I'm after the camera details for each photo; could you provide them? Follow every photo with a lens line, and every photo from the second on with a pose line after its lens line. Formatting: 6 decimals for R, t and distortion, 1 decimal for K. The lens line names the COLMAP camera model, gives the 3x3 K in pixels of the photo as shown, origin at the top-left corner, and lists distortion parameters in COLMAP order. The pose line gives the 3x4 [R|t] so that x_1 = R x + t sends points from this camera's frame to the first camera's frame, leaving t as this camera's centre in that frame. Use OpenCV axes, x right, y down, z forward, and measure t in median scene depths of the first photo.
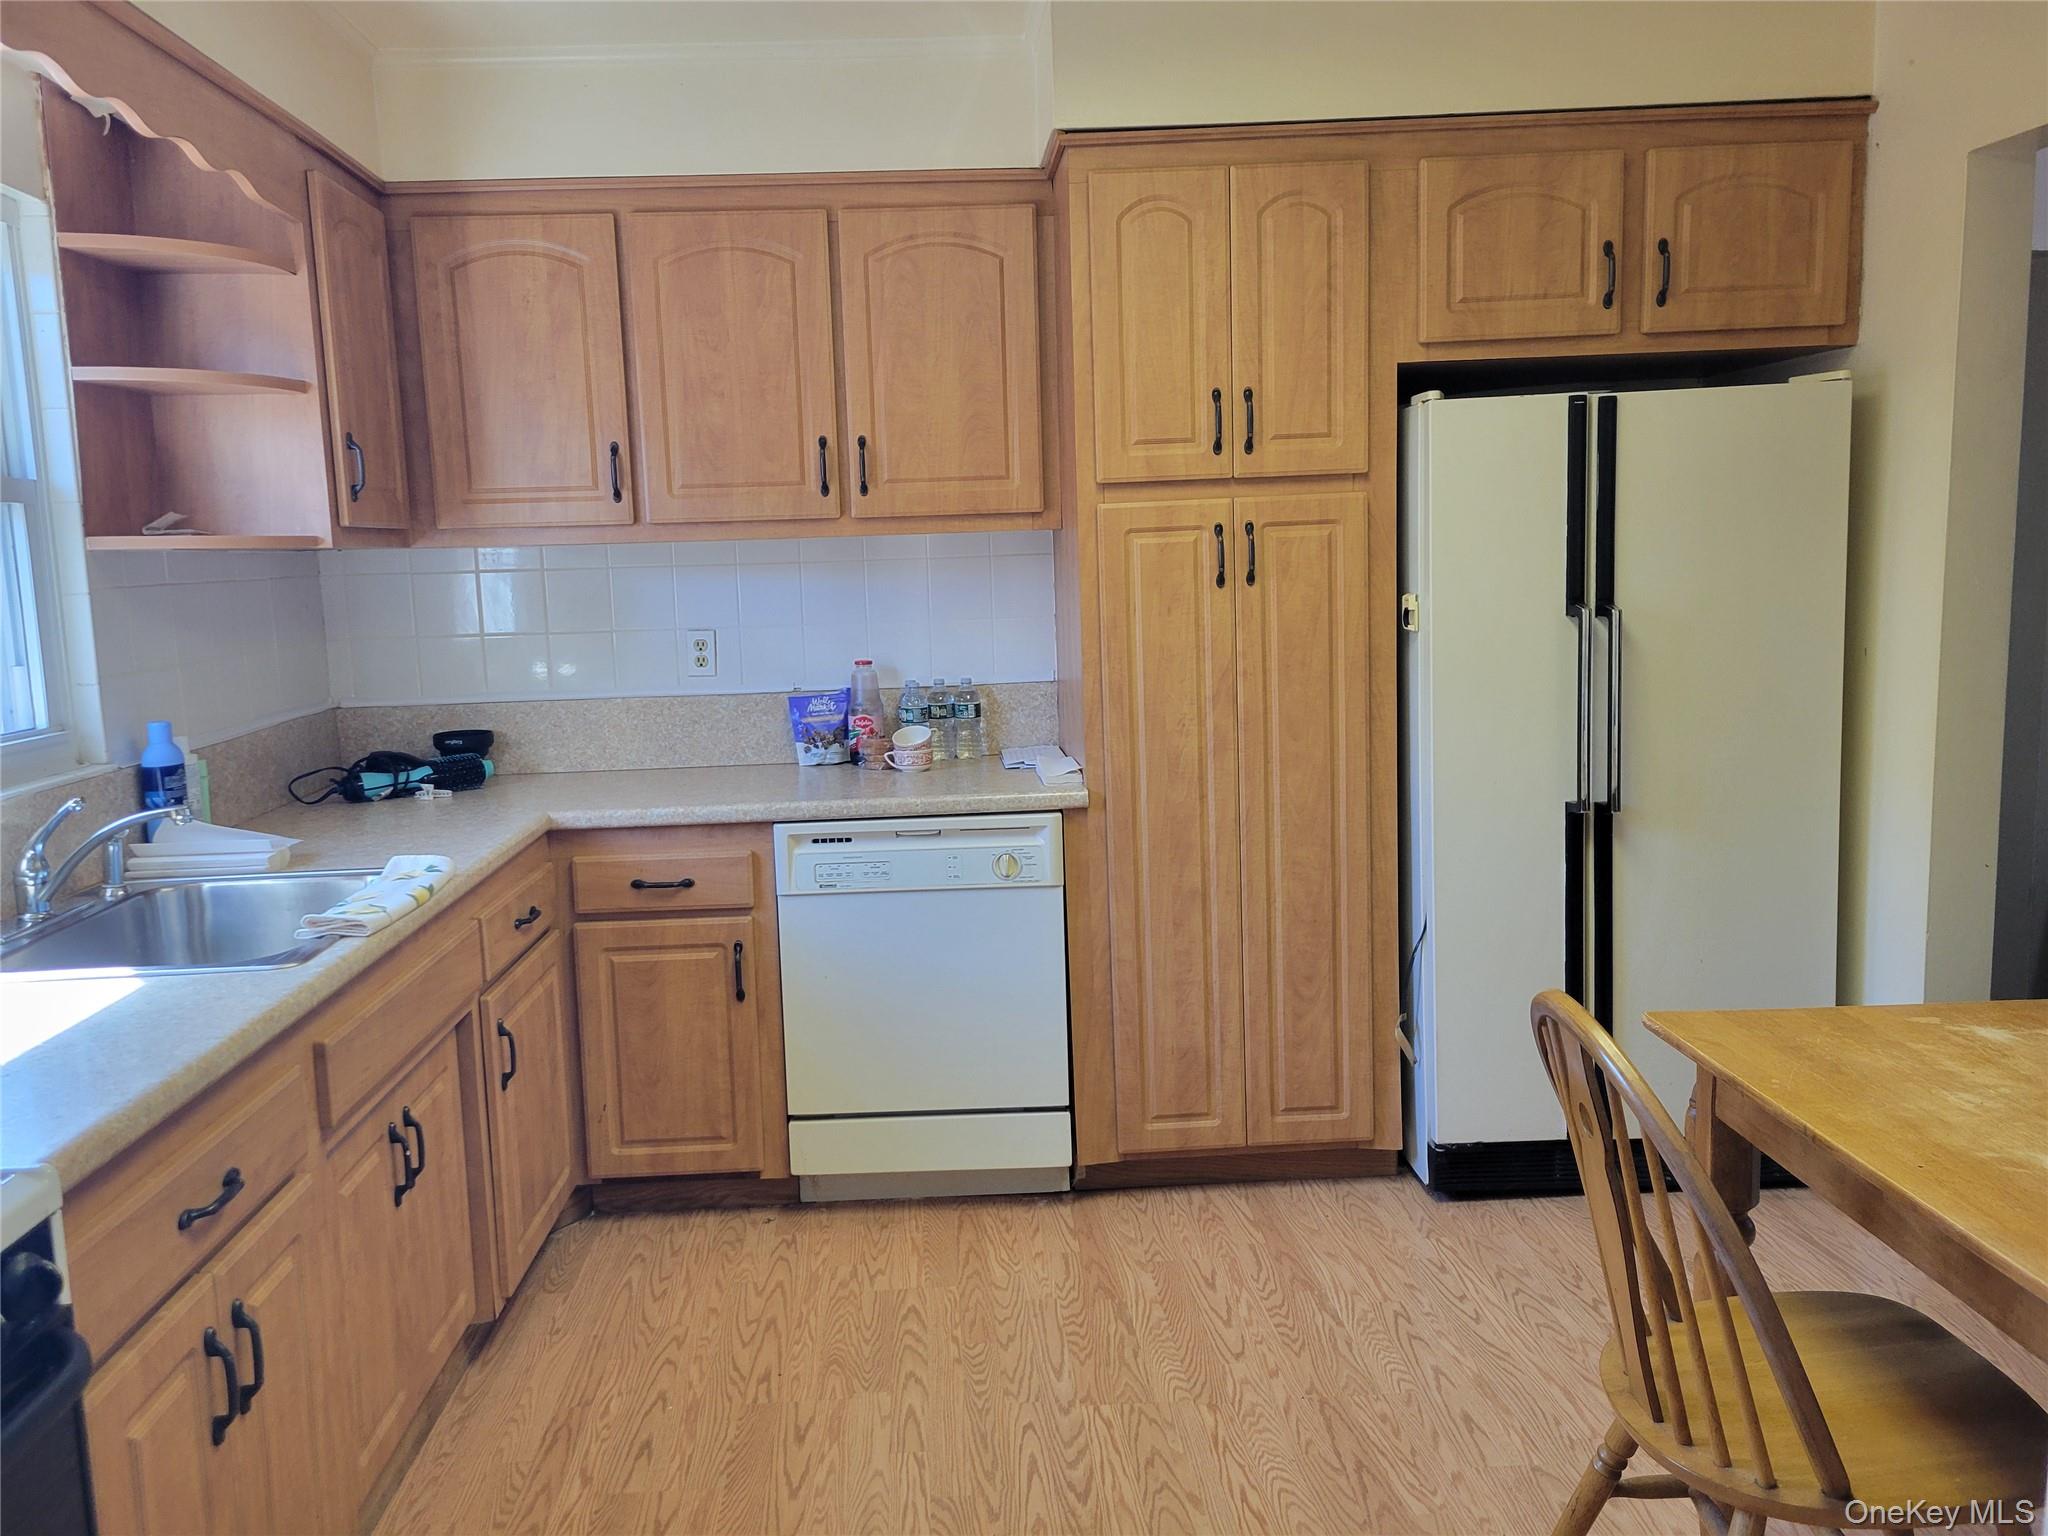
lens RADIAL K [[1549.0, 0, 982.4], [0, 1549.0, 759.8], [0, 0, 1]] dist [0.043067, -0.001165]
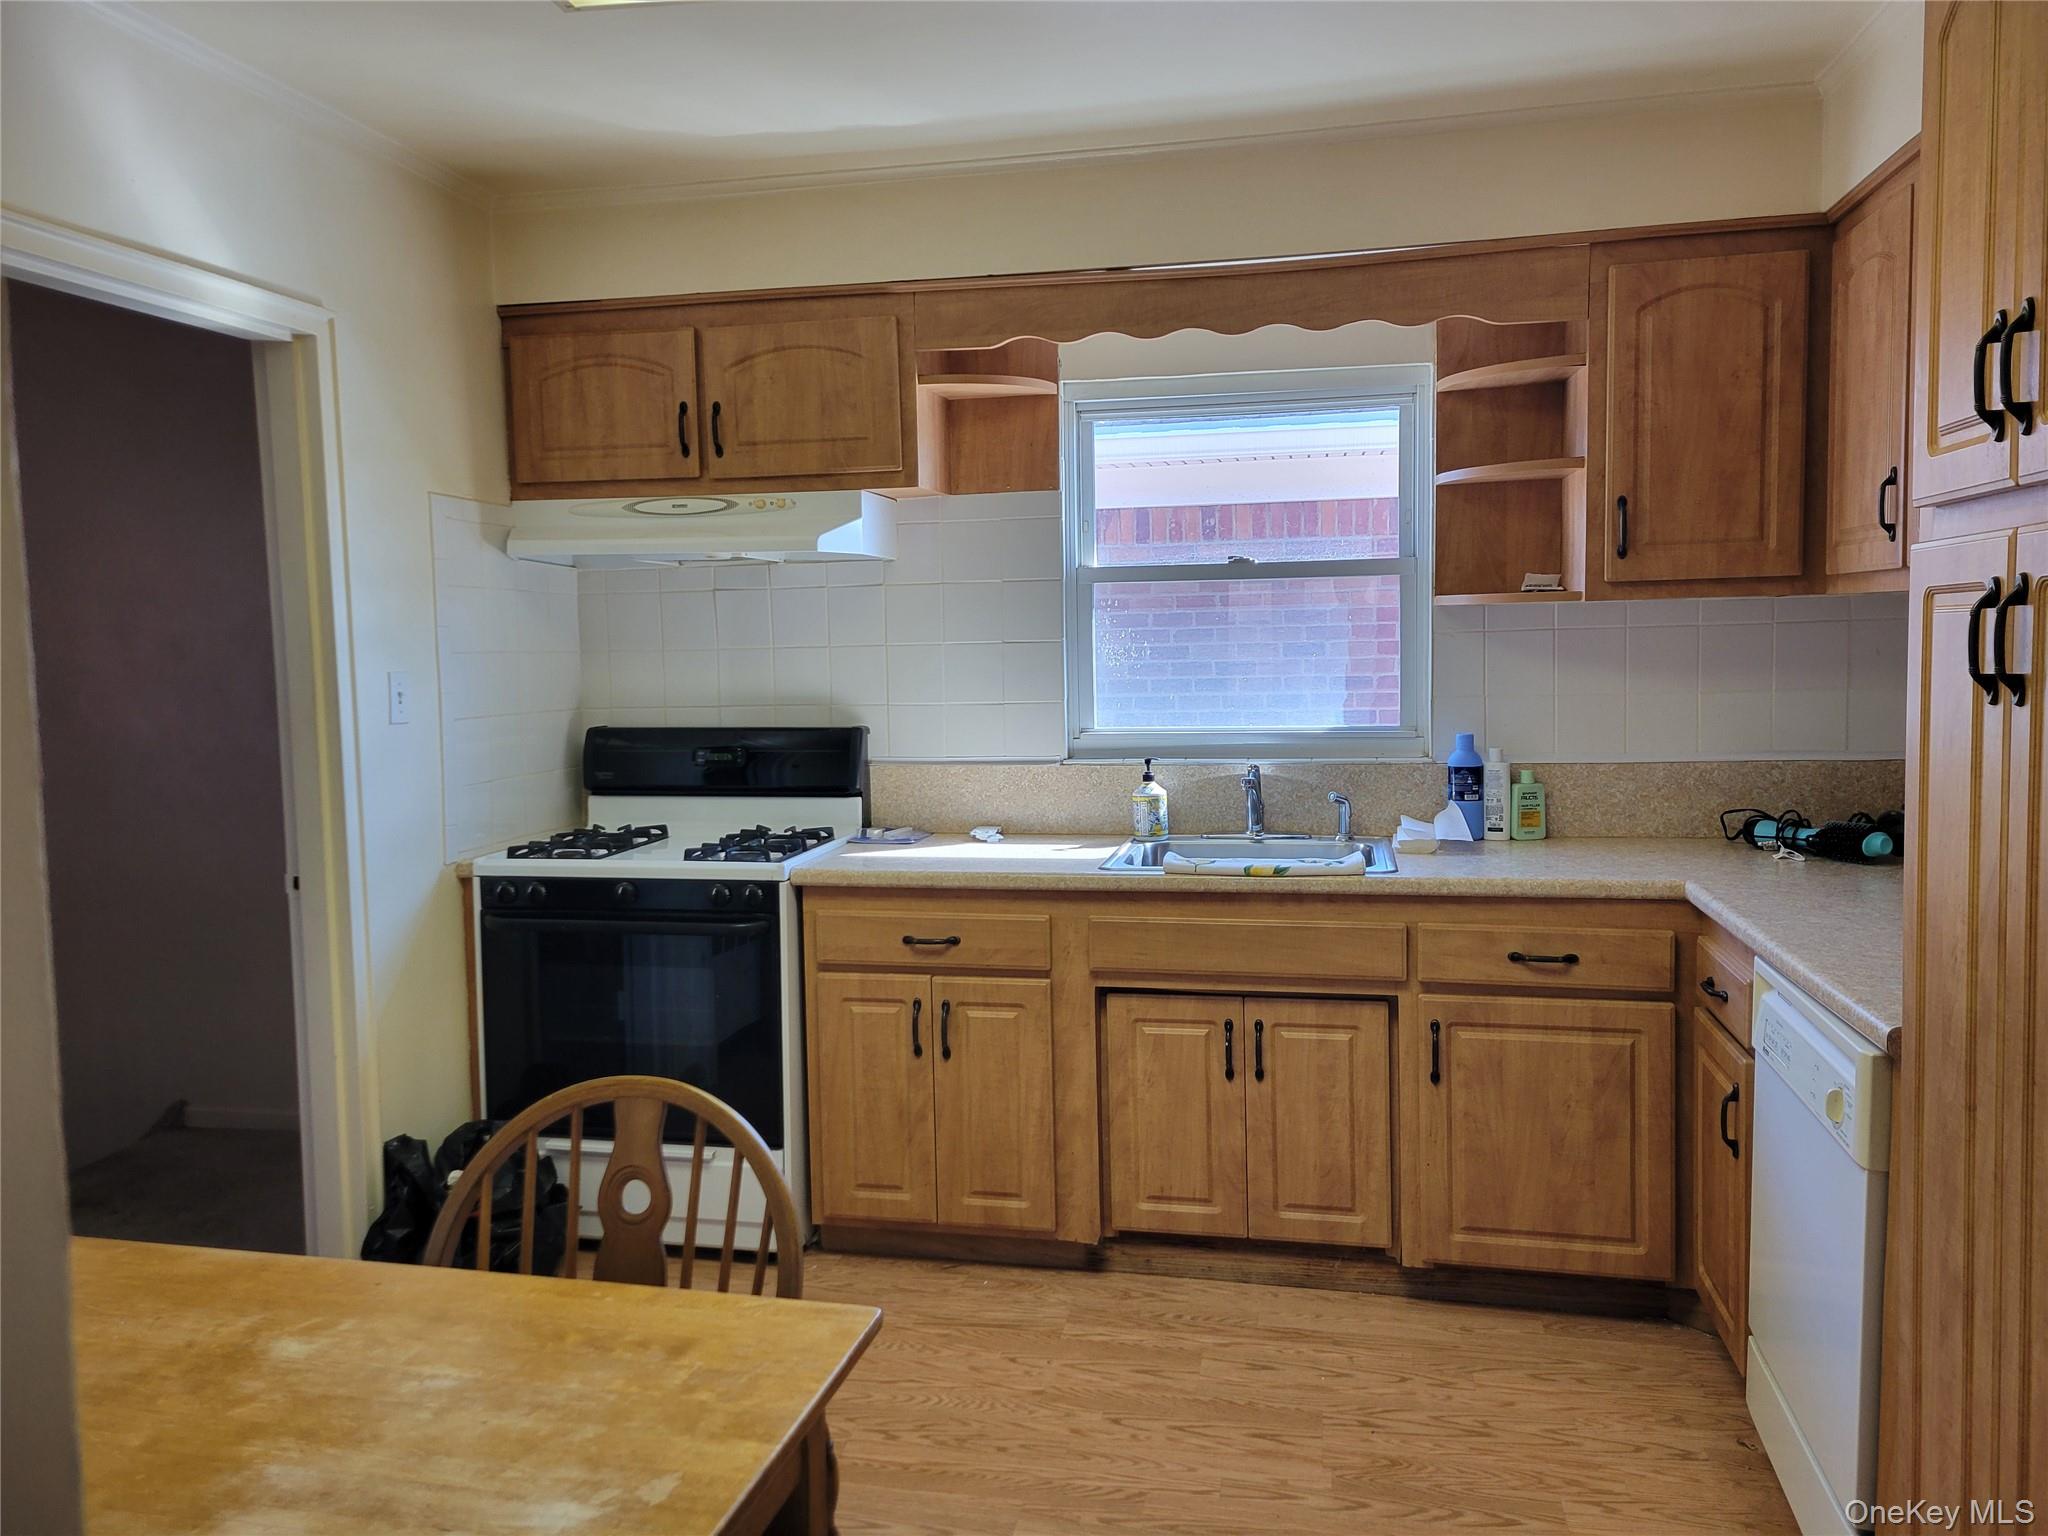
lens RADIAL K [[1549.0, 0, 982.4], [0, 1549.0, 759.8], [0, 0, 1]] dist [0.043067, -0.001165]
pose [[-0.273100, 0.116178, -0.954945, 0.912049], [-0.101302, 0.983688, 0.148646, -0.168088], [0.956637, 0.137333, -0.256876, 1.025046]]
